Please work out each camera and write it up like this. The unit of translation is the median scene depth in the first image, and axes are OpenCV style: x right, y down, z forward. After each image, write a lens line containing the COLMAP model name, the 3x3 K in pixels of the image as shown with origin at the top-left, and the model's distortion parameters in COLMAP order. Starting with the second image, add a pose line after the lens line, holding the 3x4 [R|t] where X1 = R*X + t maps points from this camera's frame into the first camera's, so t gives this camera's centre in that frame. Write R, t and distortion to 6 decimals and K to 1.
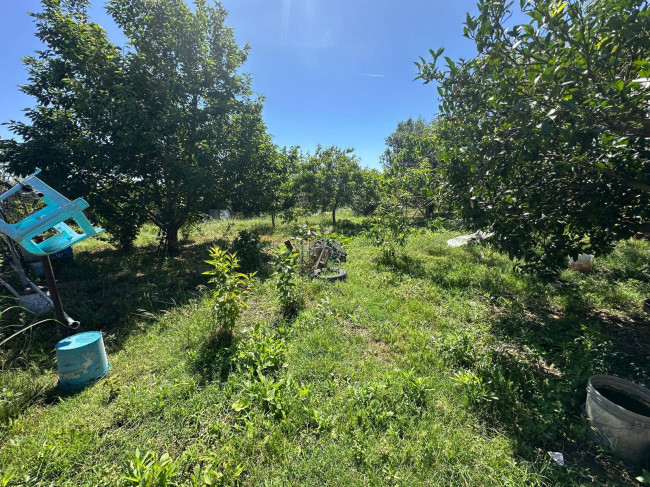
lens RADIAL K [[259.7, 0, 325.0], [0, 259.7, 243.5], [0, 0, 1]] dist [-0.000899, -0.000219]
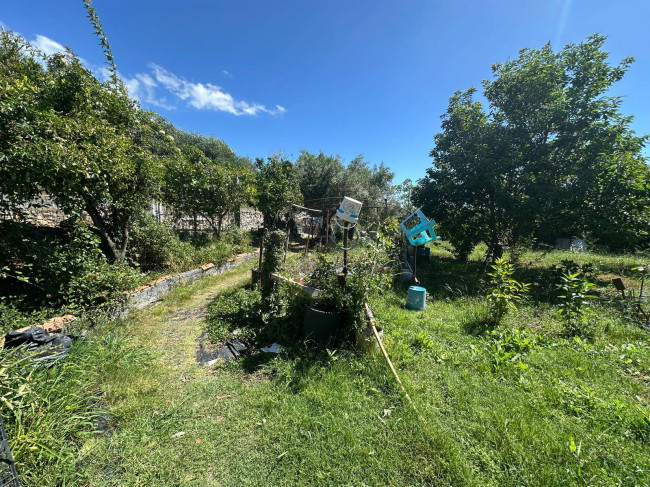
lens RADIAL K [[252.4, 0, 325.2], [0, 252.4, 239.8], [0, 0, 1]] dist [0.000422, -0.000056]
pose [[0.363293, 0.112109, -0.924905, 0.236141], [-0.208688, 0.977301, 0.036489, 0.031409], [0.908002, 0.179760, 0.378442, -0.193769]]
